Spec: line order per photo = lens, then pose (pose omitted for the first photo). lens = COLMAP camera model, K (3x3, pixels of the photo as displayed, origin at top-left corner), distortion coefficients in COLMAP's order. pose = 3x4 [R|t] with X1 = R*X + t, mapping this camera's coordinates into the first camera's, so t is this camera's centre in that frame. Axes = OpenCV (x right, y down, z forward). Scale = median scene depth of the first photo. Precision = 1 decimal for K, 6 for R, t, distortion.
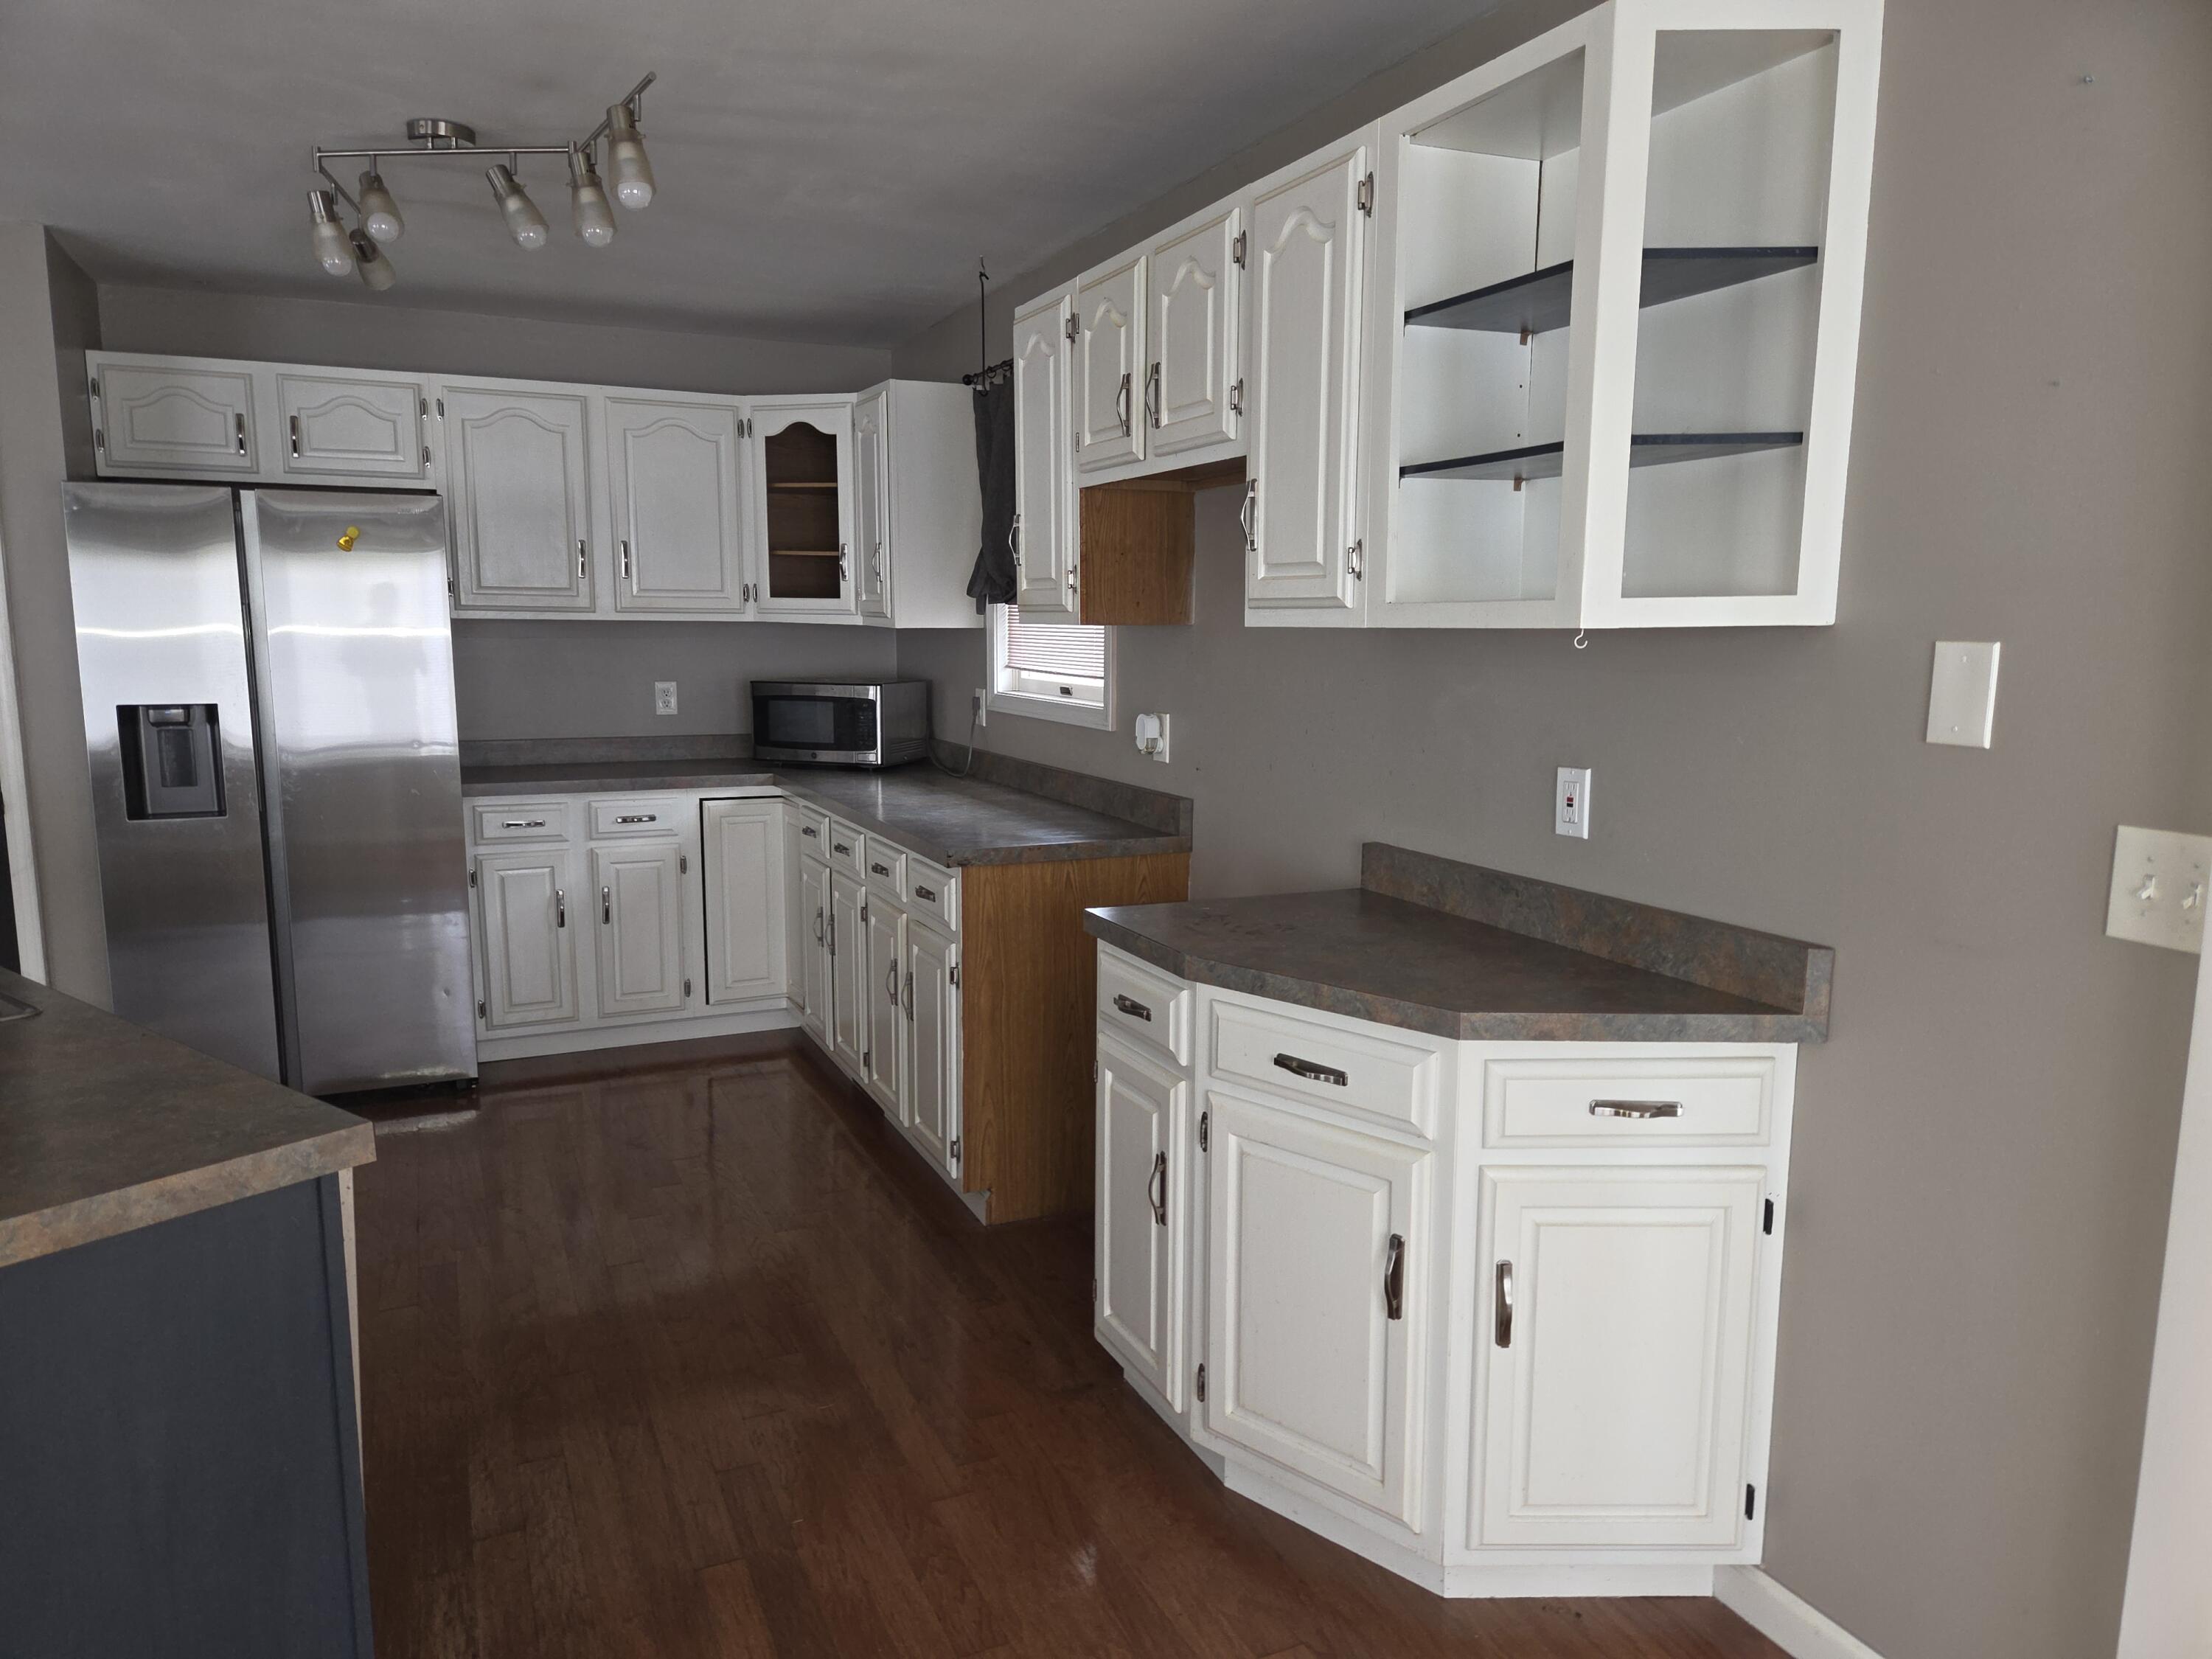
lens RADIAL K [[1469.7, 0, 1069.1], [0, 1469.7, 848.8], [0, 0, 1]] dist [0.083837, -0.082428]
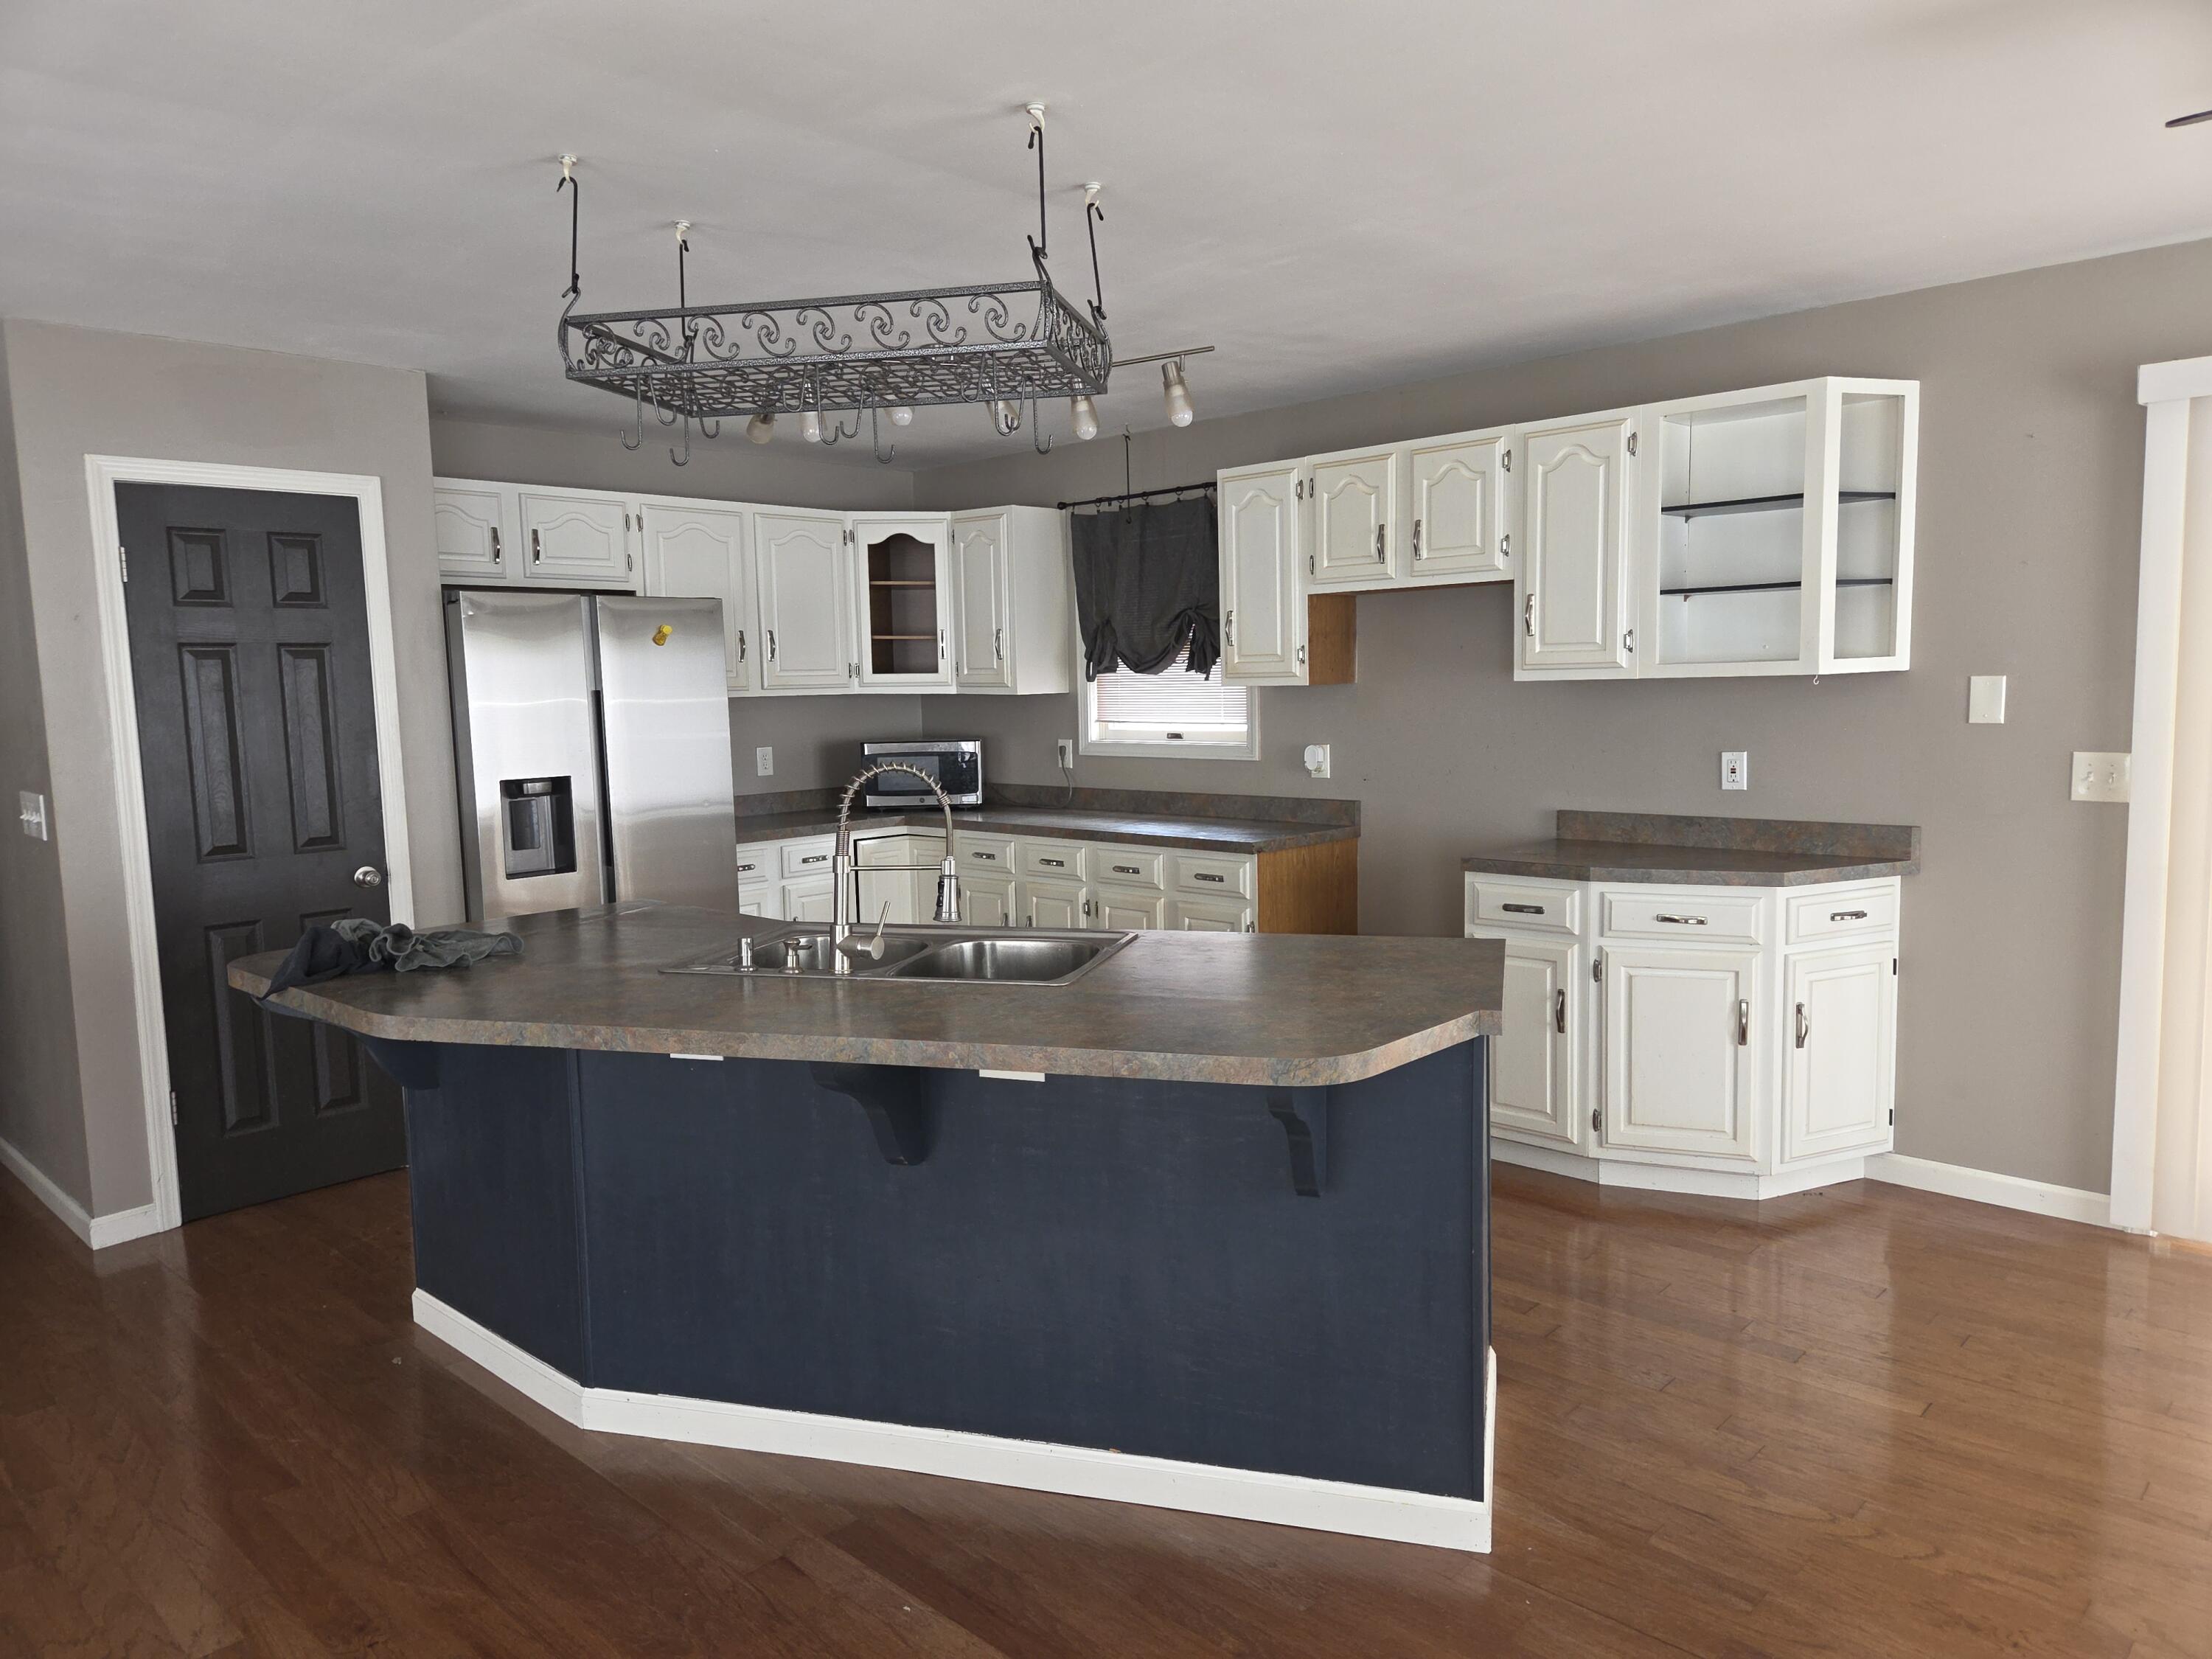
lens RADIAL K [[1446.1, 0, 1106.0], [0, 1446.1, 829.5], [0, 0, 1]] dist [0.086951, -0.089682]
pose [[0.925312, -0.065444, 0.373517, -0.825325], [0.085395, 0.995656, -0.037097, 0.032427], [-0.369467, 0.066223, 0.926881, -0.296203]]
